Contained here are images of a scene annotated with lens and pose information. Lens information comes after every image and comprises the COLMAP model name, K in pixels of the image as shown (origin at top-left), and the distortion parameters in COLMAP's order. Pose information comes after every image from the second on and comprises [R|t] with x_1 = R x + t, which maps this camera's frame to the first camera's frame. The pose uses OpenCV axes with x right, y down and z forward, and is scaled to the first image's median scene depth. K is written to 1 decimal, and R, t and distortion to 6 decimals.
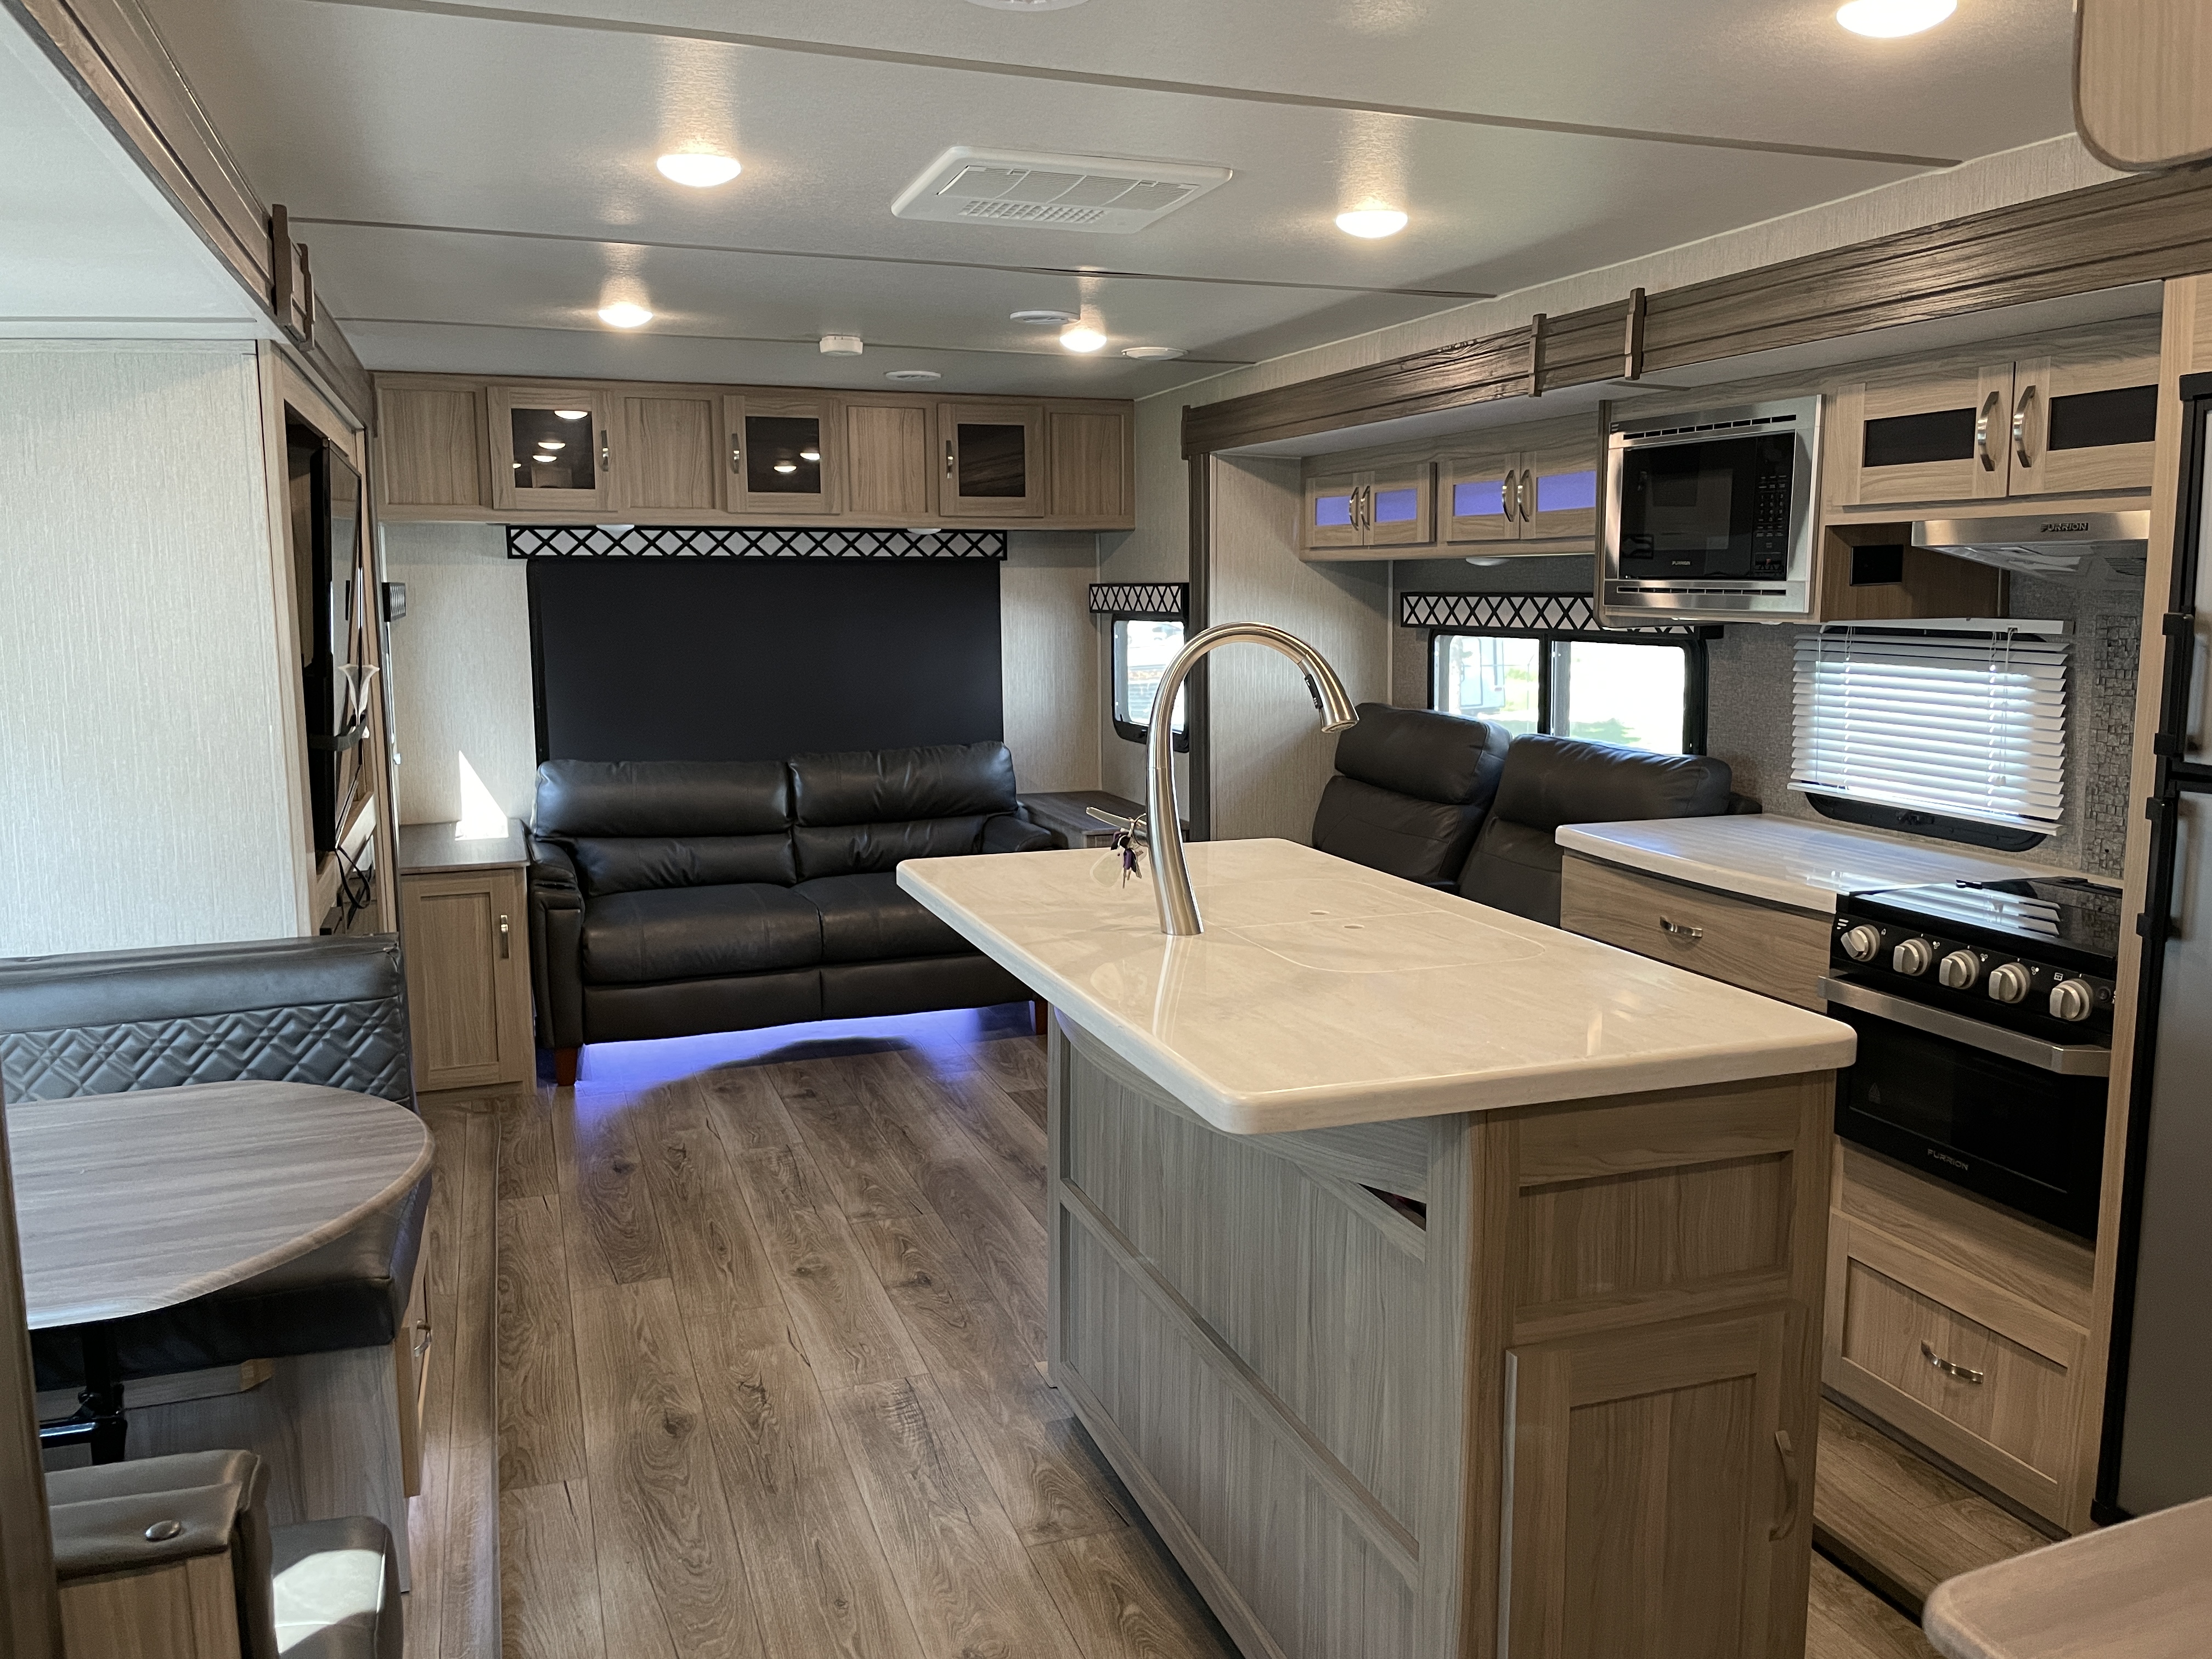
lens RADIAL K [[1689.8, 0, 1114.0], [0, 1689.8, 822.7], [0, 0, 1]] dist [0.061828, -0.087862]
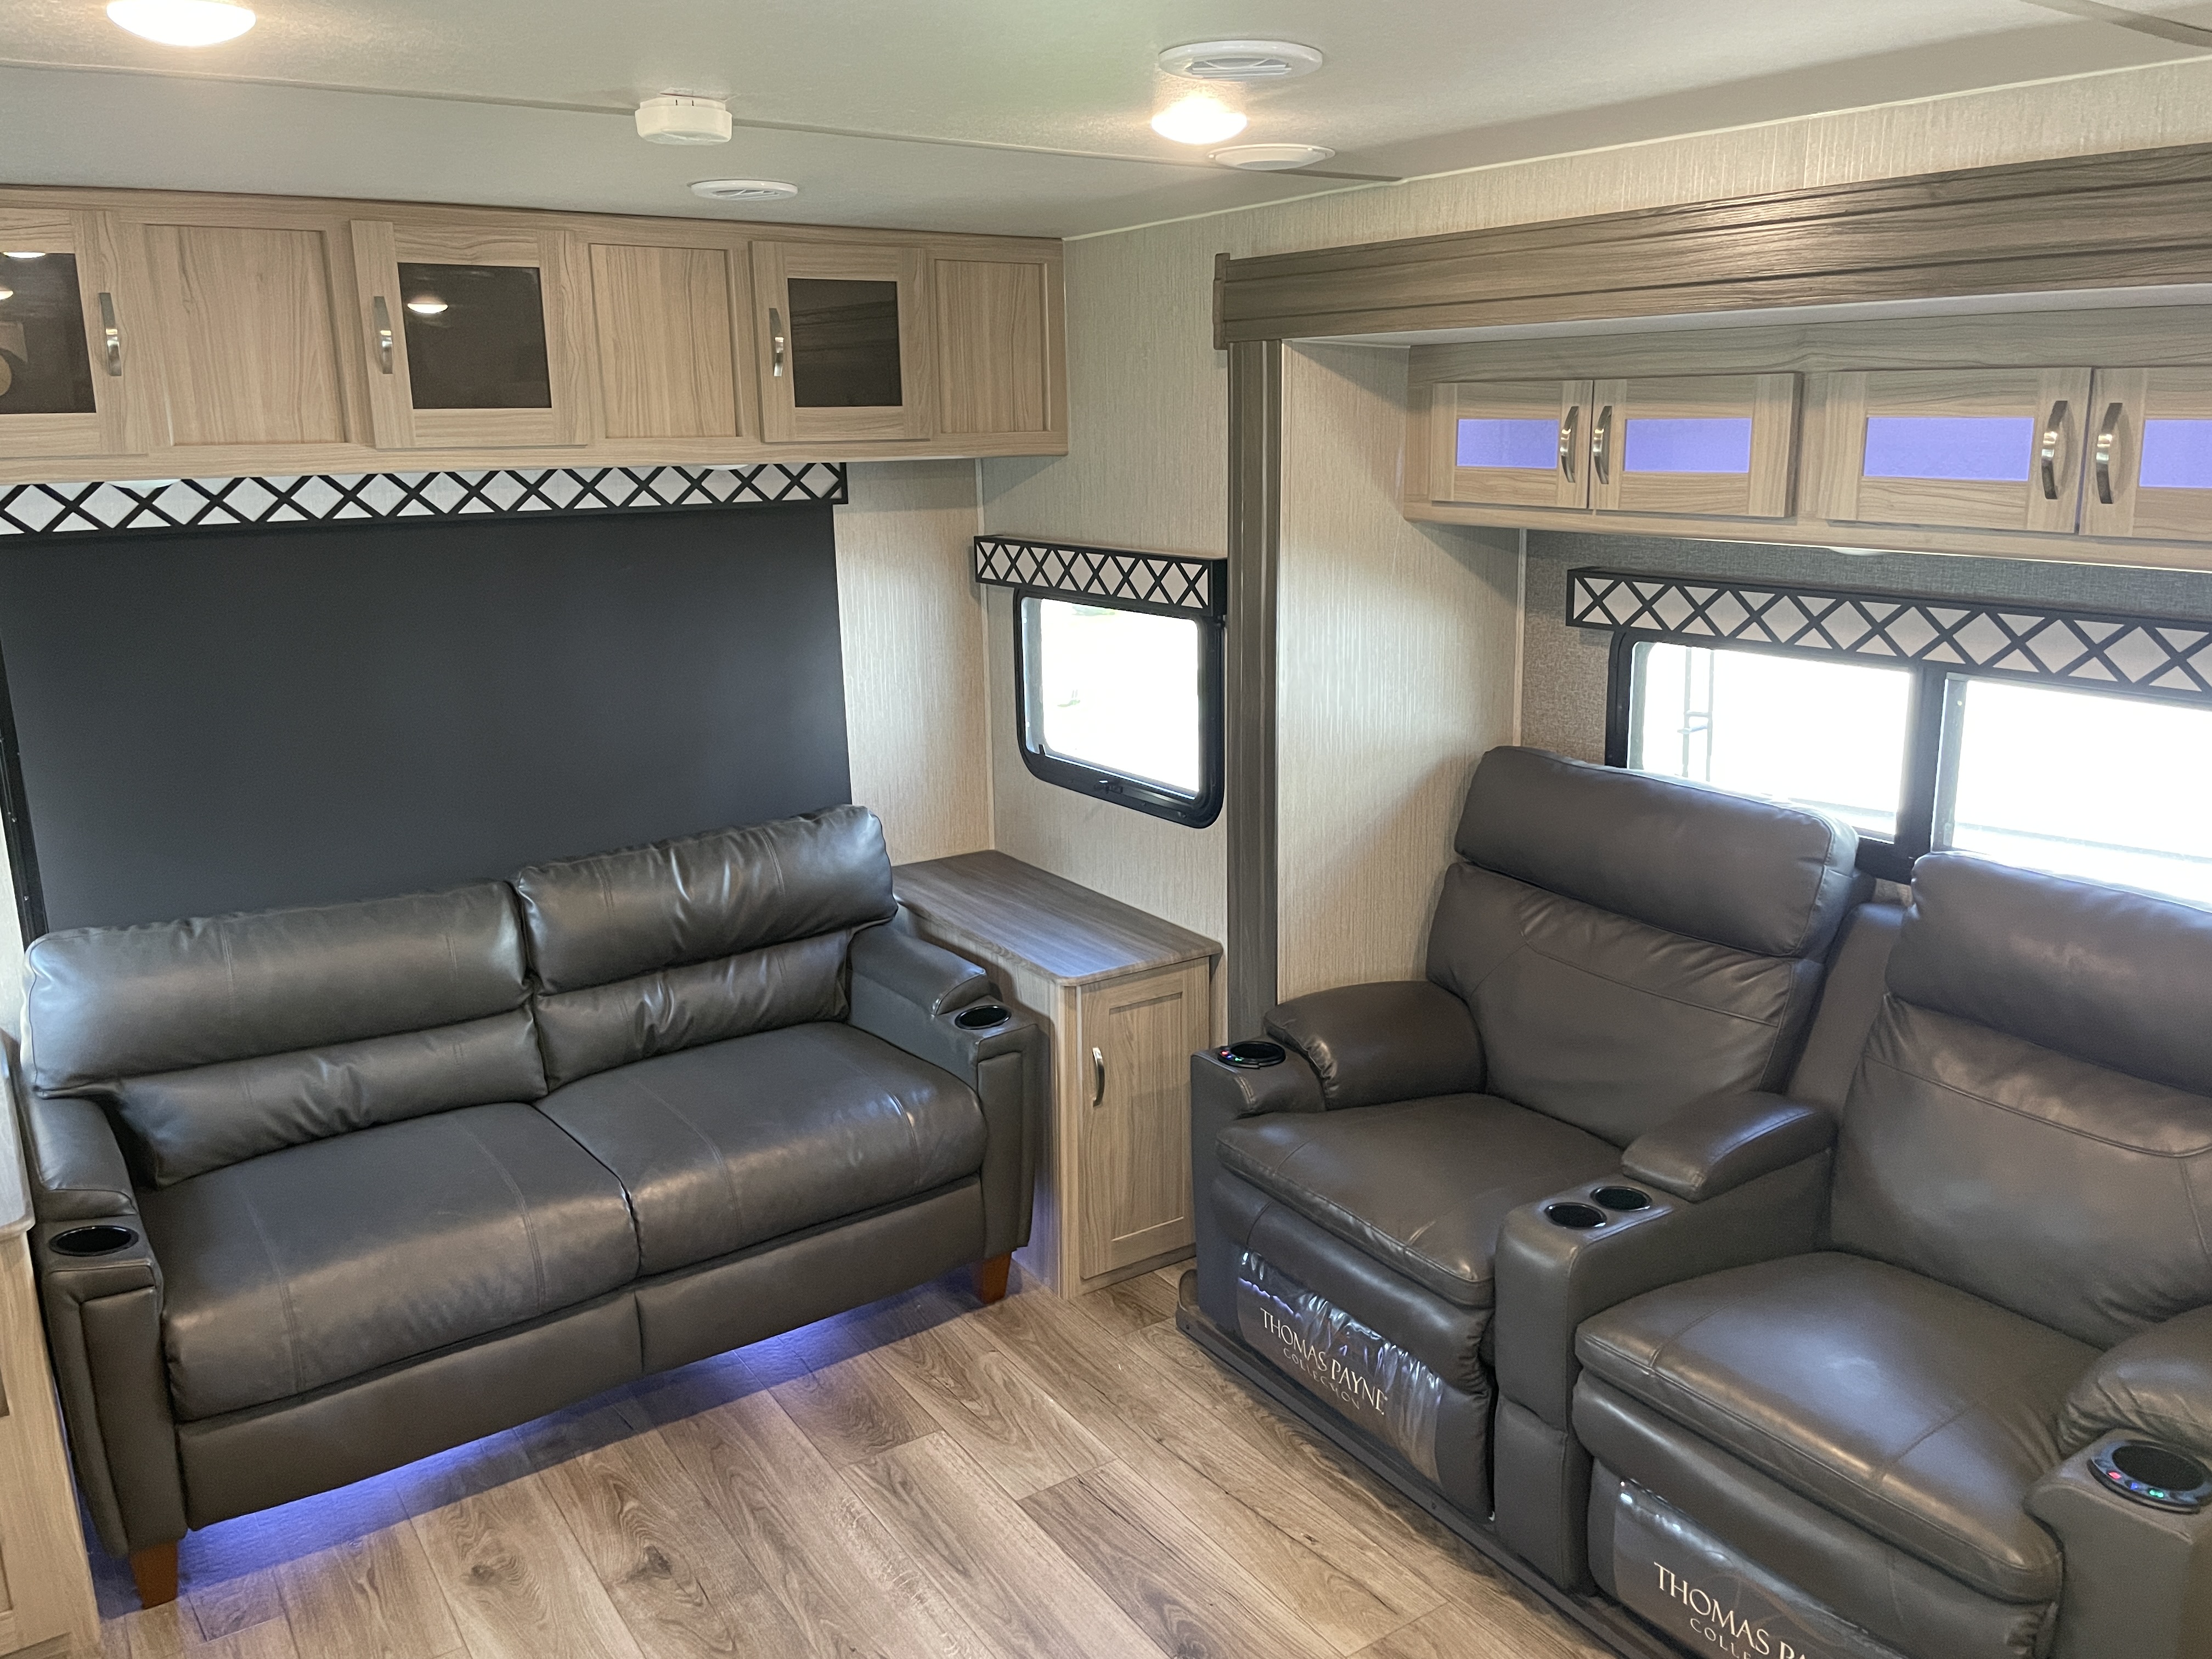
lens RADIAL K [[1689.8, 0, 1103.3], [0, 1689.8, 814.0], [0, 0, 1]] dist [0.061828, -0.087862]
pose [[0.969950, -0.066413, 0.234065, -0.139635], [0.044568, 0.994245, 0.097418, -0.111421], [-0.239188, -0.084059, 0.967328, 0.422984]]
